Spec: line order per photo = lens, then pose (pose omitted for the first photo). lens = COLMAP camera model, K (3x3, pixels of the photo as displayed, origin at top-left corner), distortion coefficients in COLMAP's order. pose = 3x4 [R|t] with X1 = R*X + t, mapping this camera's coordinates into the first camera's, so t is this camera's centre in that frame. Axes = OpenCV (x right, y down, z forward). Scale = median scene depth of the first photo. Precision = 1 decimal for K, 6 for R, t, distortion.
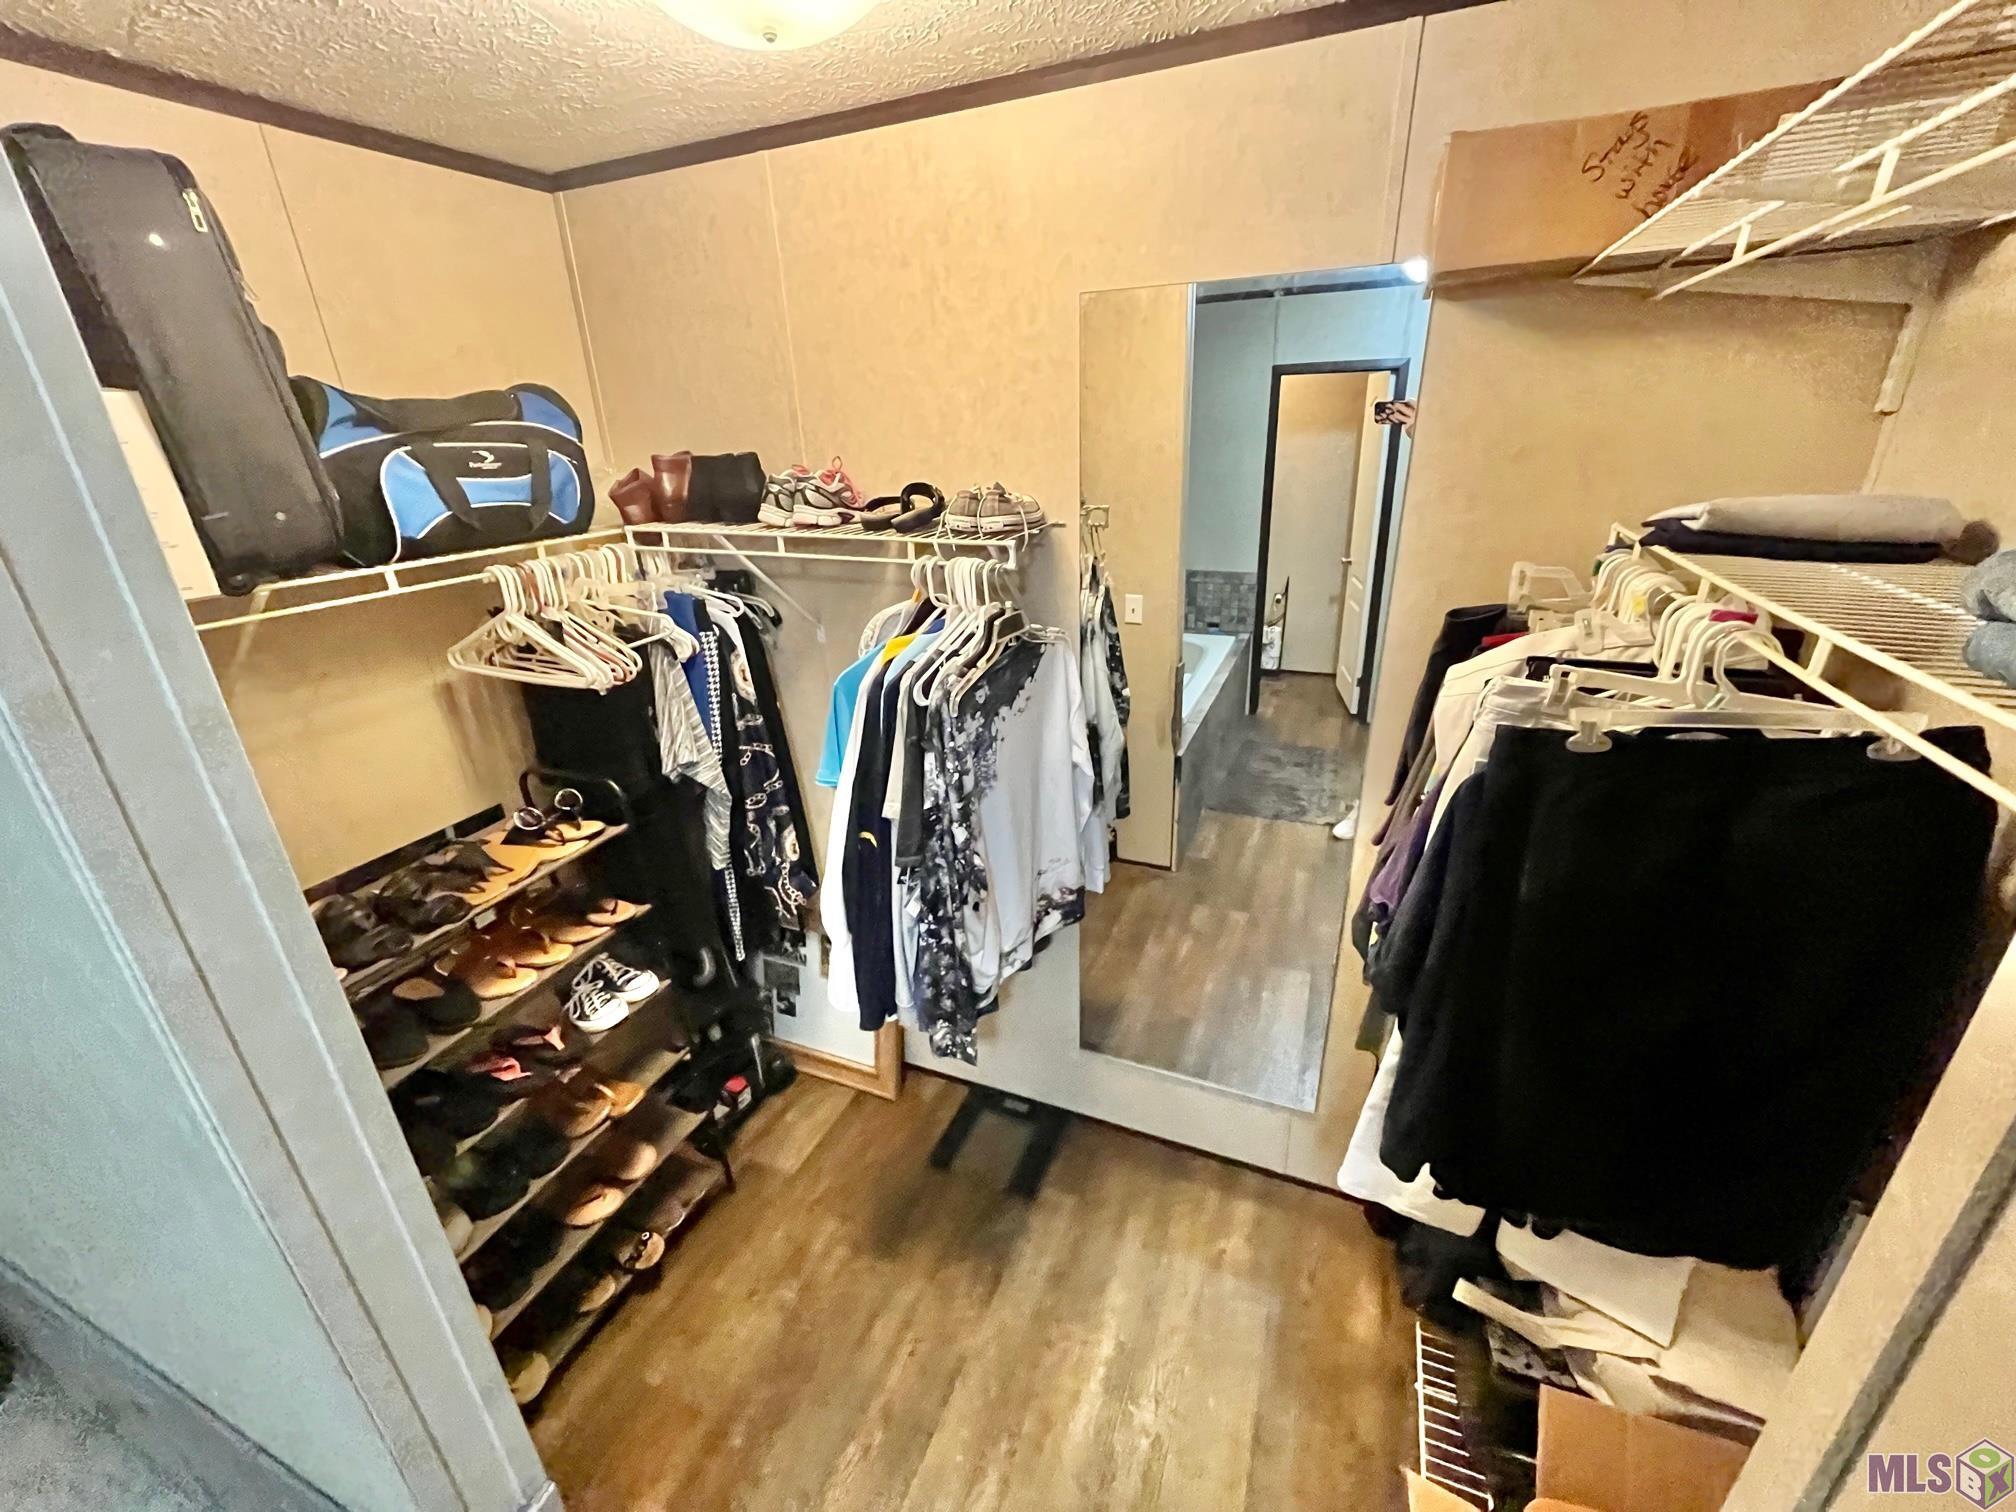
lens RADIAL K [[812.9, 0, 1008.0], [0, 812.9, 756.0], [0, 0, 1]] dist [-0.001956, -0.000421]
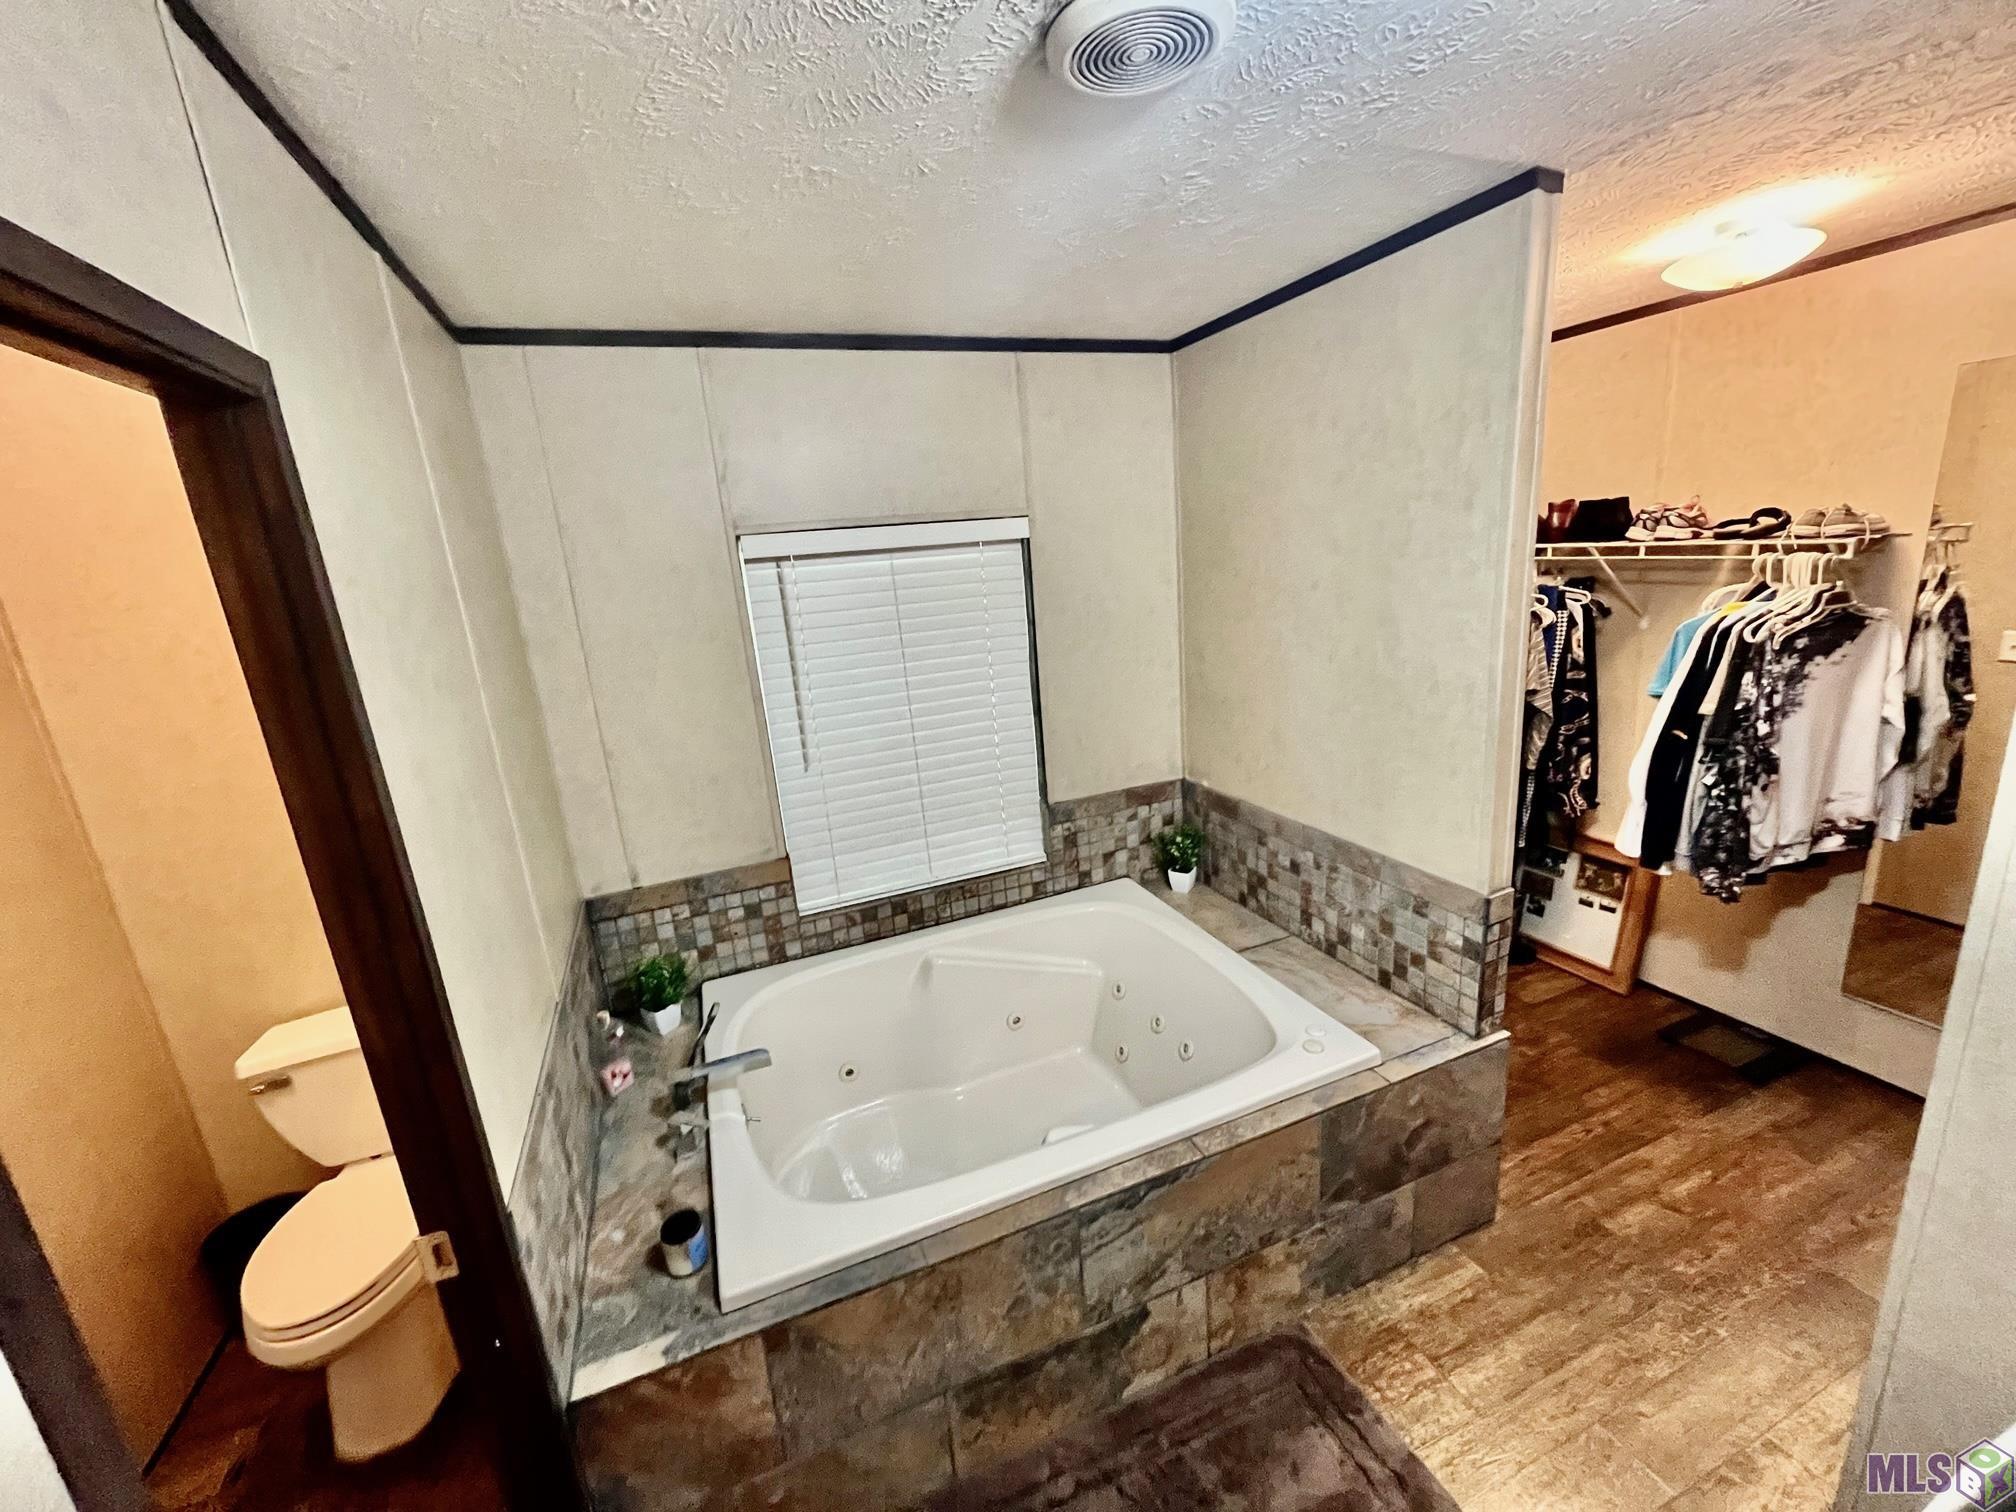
lens RADIAL K [[812.9, 0, 1008.0], [0, 812.9, 756.0], [0, 0, 1]] dist [-0.001956, -0.000421]
pose [[0.703921, 0.151978, -0.693828, 0.006130], [-0.217464, 0.976044, -0.006833, 0.413205], [0.676169, 0.155693, 0.720108, -0.917960]]
